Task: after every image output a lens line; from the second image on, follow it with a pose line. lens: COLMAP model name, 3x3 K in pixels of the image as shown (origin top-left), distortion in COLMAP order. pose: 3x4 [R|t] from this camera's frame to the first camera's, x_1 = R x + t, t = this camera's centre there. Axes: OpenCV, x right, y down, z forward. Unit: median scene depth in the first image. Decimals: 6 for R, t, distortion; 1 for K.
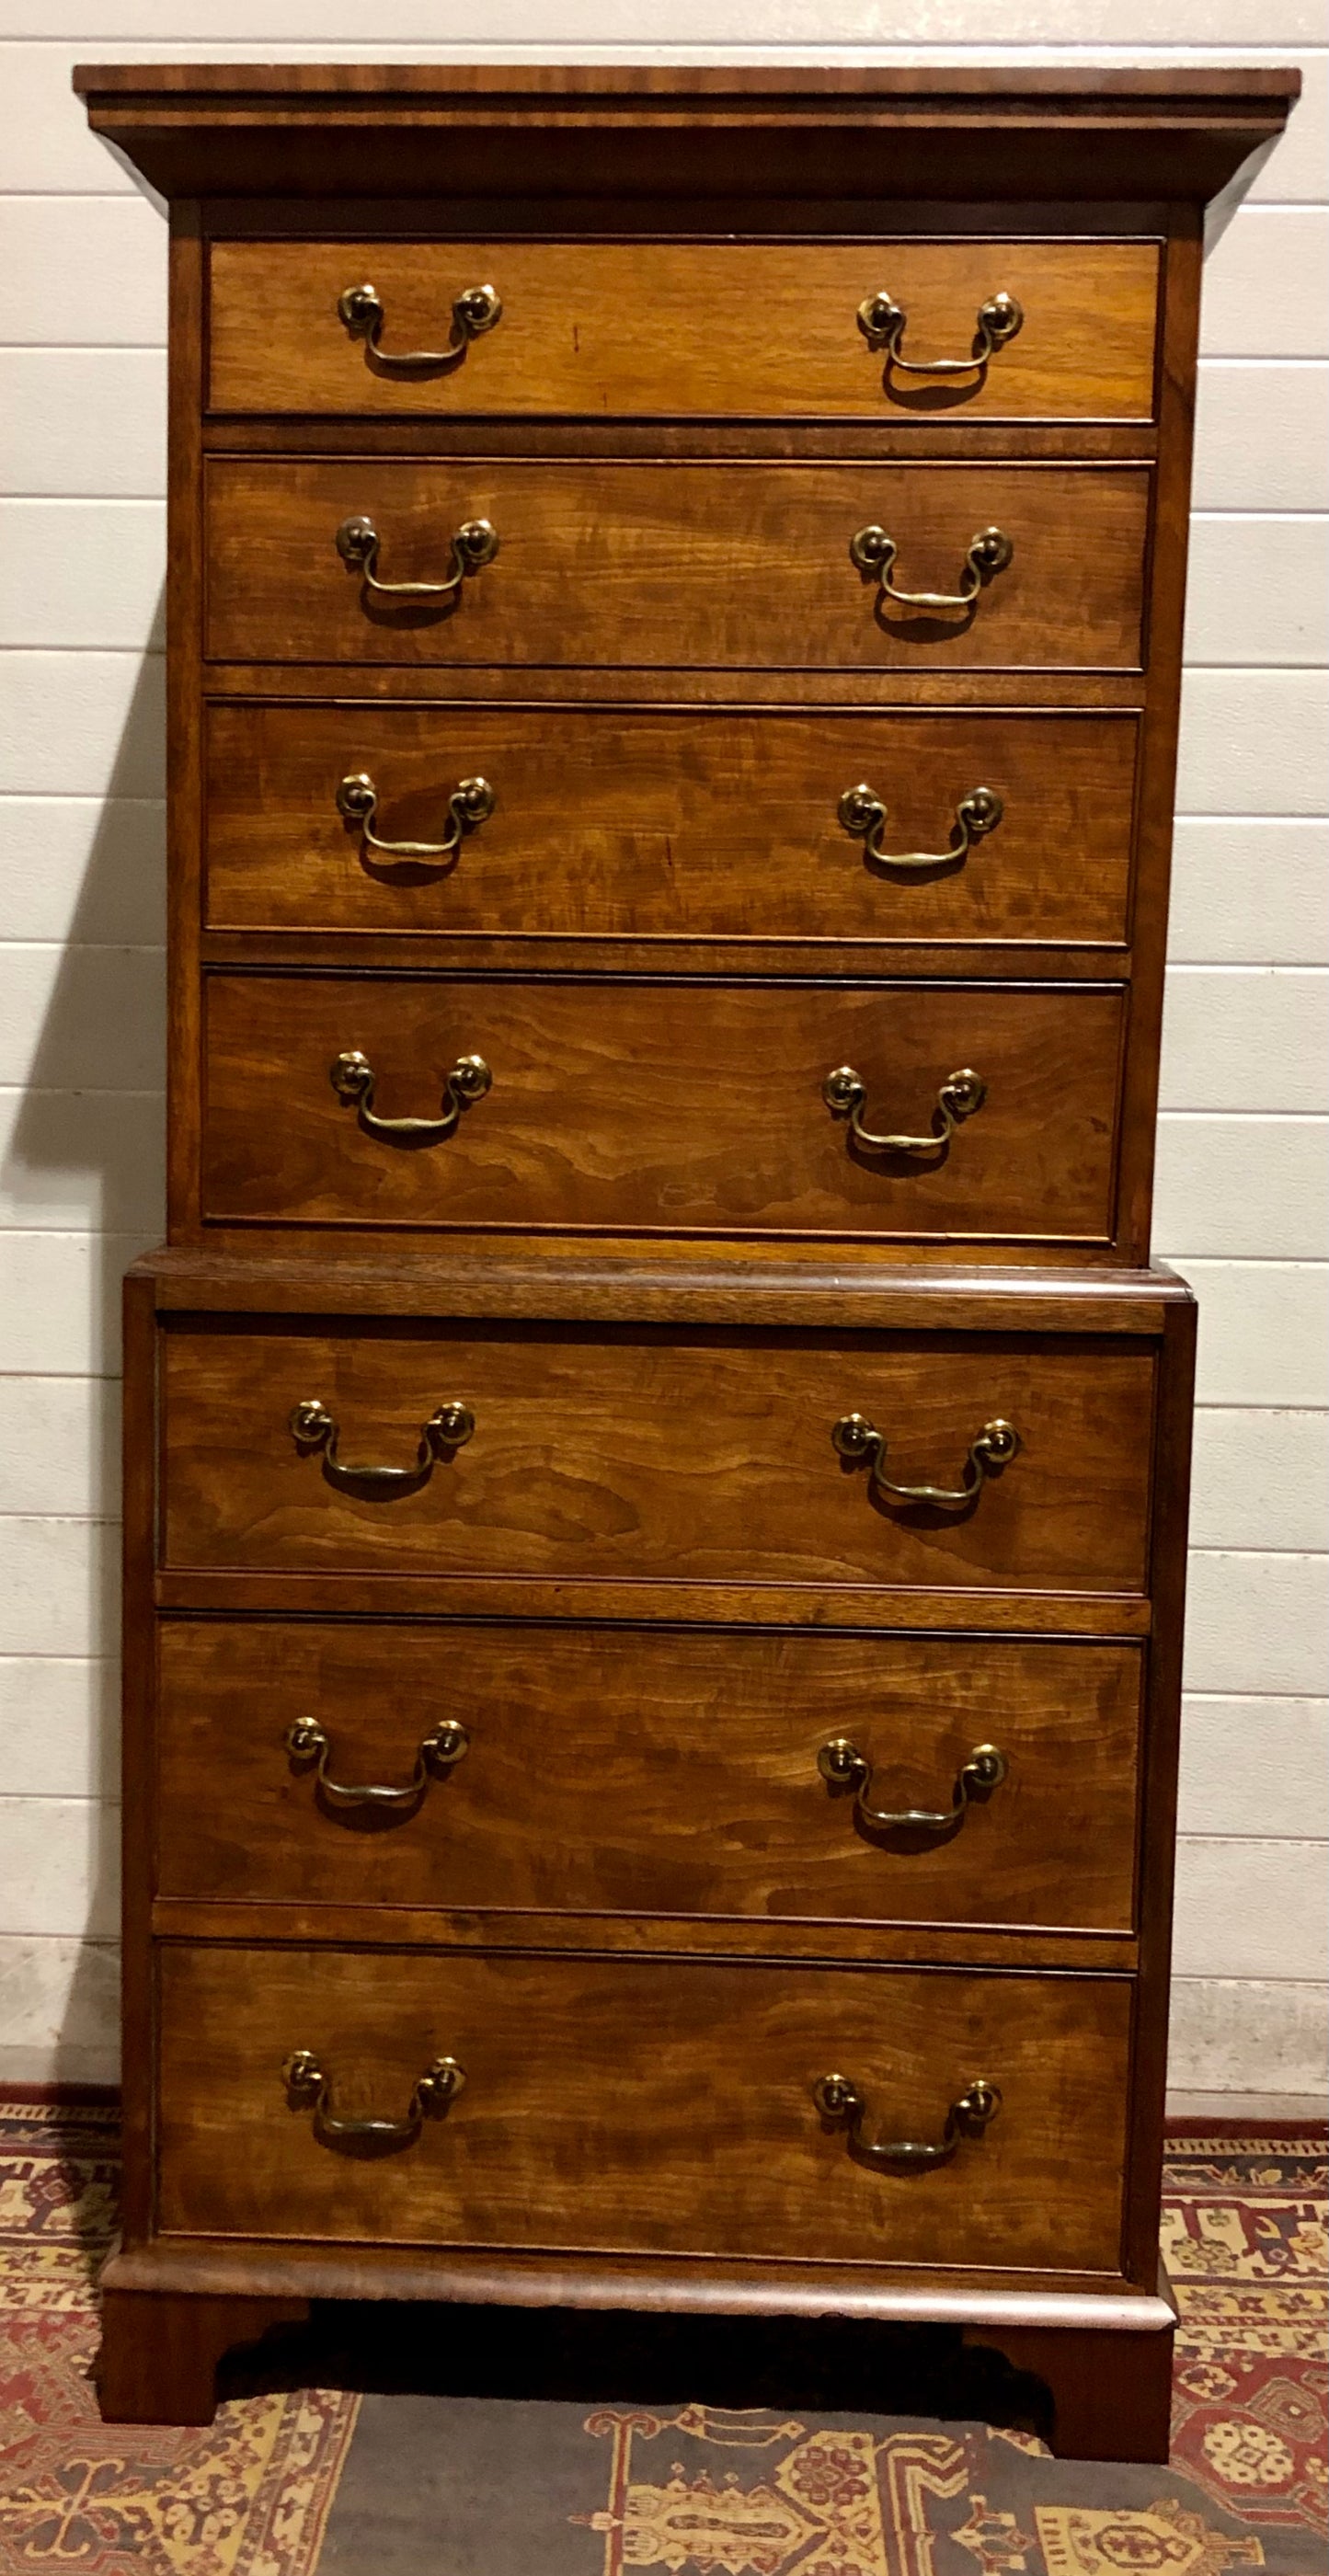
lens RADIAL K [[2738.7, 0, 629.7], [0, 2738.7, 1287.9], [0, 0, 1]] dist [0.115525, -0.320993]
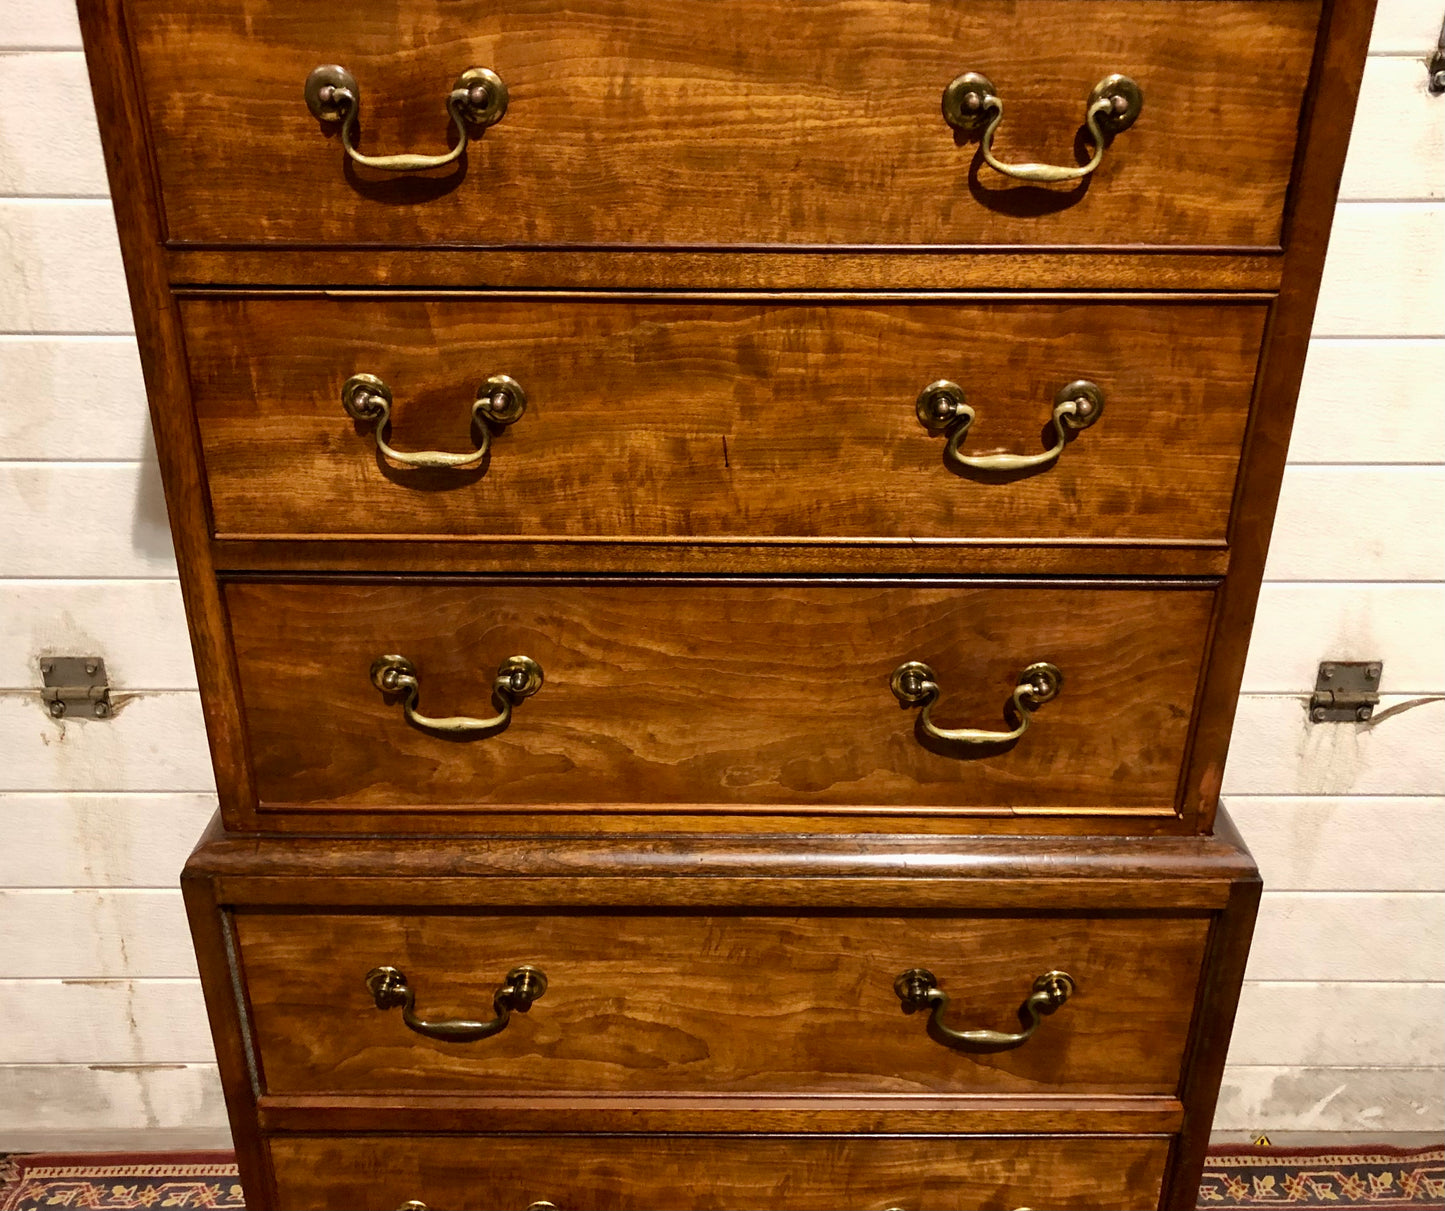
lens RADIAL K [[1390.8, 0, 729.2], [0, 1390.8, 594.0], [0, 0, 1]] dist [0.000438, 0.020622]
pose [[0.998771, -0.033959, 0.036089, -0.002379], [0.020479, 0.946028, 0.323437, -0.258066], [-0.045125, -0.322301, 0.945561, 0.554564]]
